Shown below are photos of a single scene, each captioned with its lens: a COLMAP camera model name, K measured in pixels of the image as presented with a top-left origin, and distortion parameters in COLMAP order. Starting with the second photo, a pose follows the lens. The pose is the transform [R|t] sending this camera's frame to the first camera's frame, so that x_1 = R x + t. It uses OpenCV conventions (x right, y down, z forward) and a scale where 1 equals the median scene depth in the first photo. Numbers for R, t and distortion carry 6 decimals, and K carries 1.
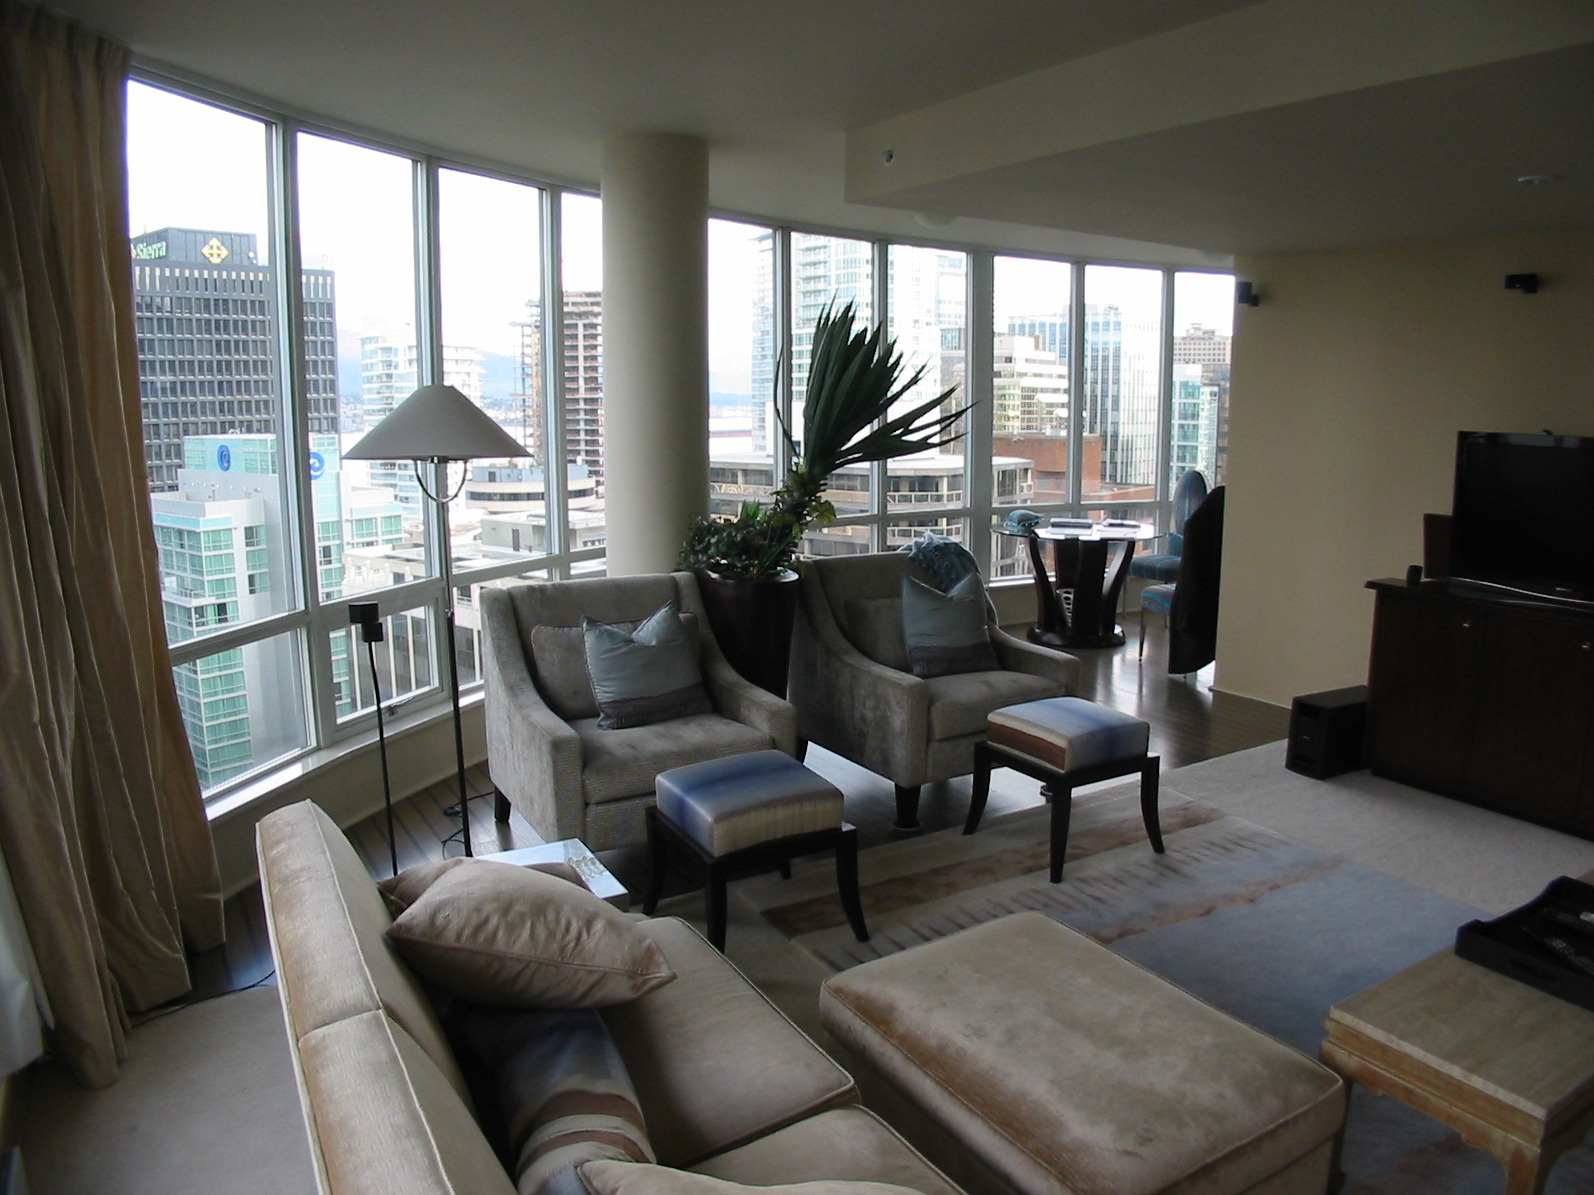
lens RADIAL K [[1171.8, 0, 797.0], [0, 1171.8, 597.5], [0, 0, 1]] dist [-0.208162, 0.111097]
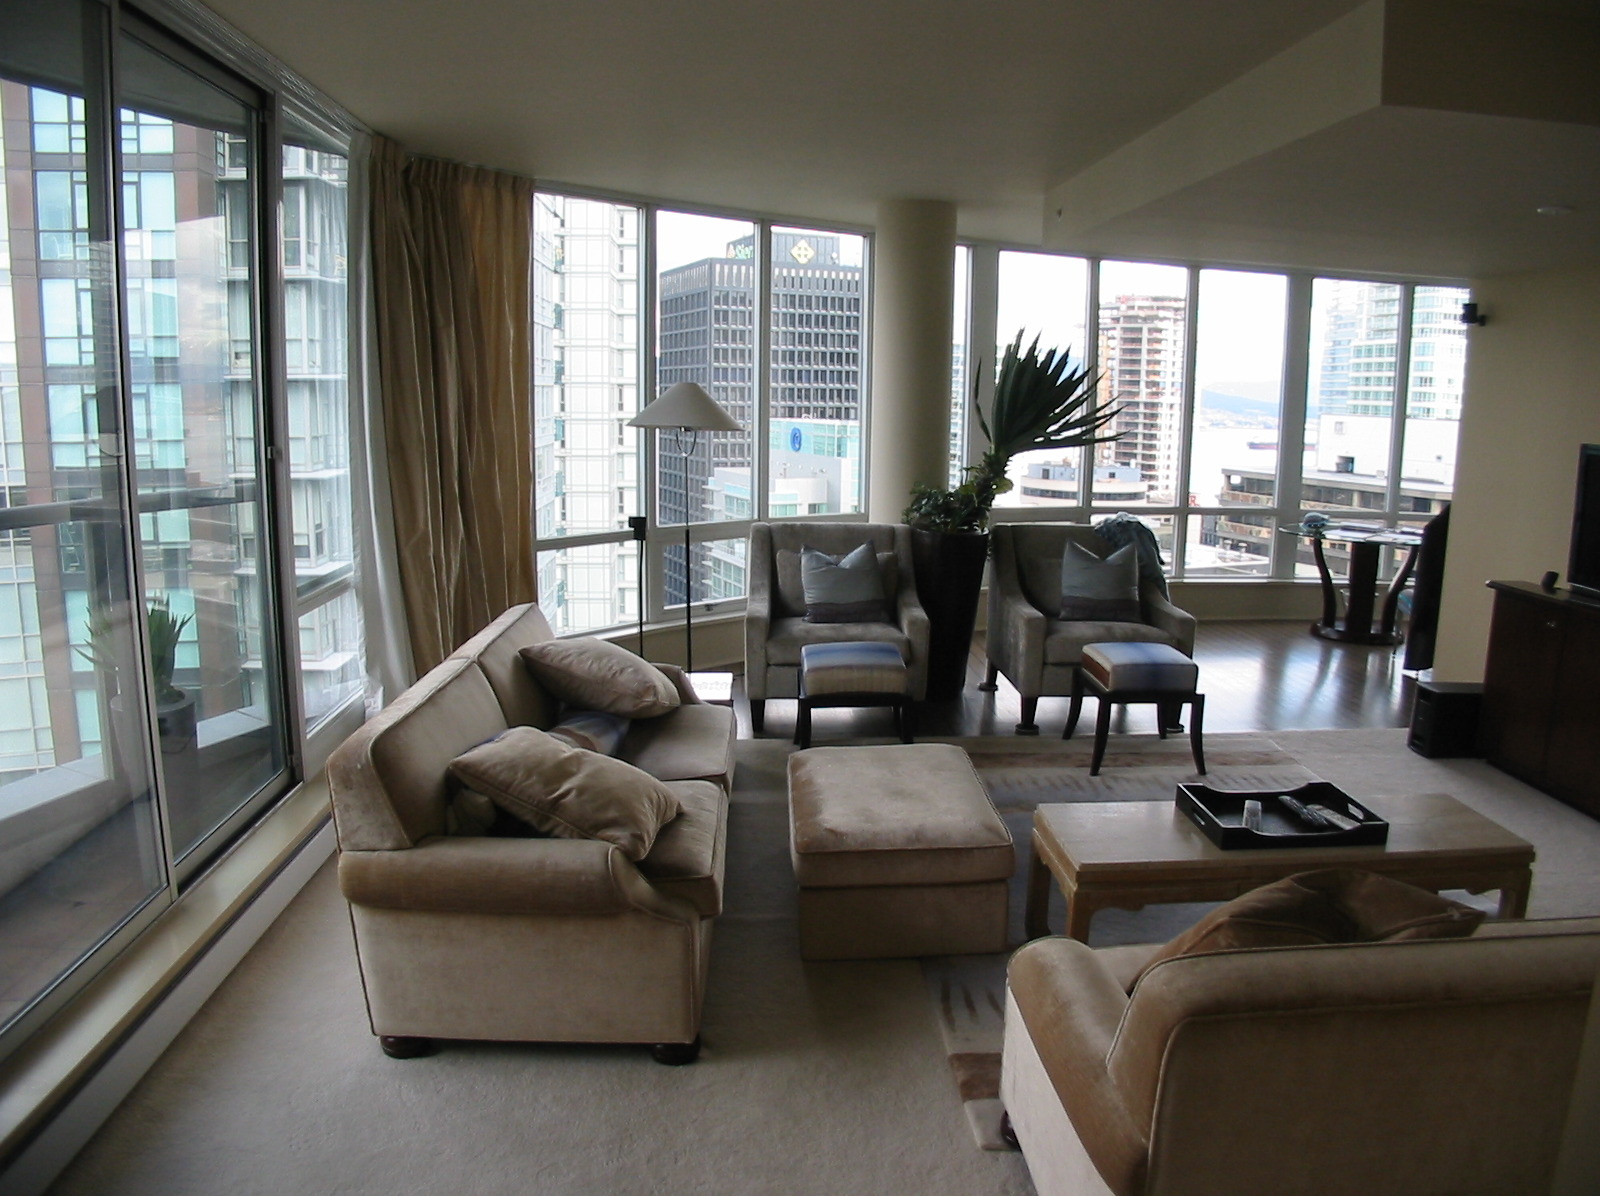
lens RADIAL K [[1176.3, 0, 800.0], [0, 1176.3, 598.0], [0, 0, 1]] dist [-0.208162, 0.111097]
pose [[0.883003, 0.095761, -0.459494, 0.298708], [-0.096180, 0.995108, 0.022558, 0.030658], [0.459406, 0.024276, 0.887894, -0.179868]]
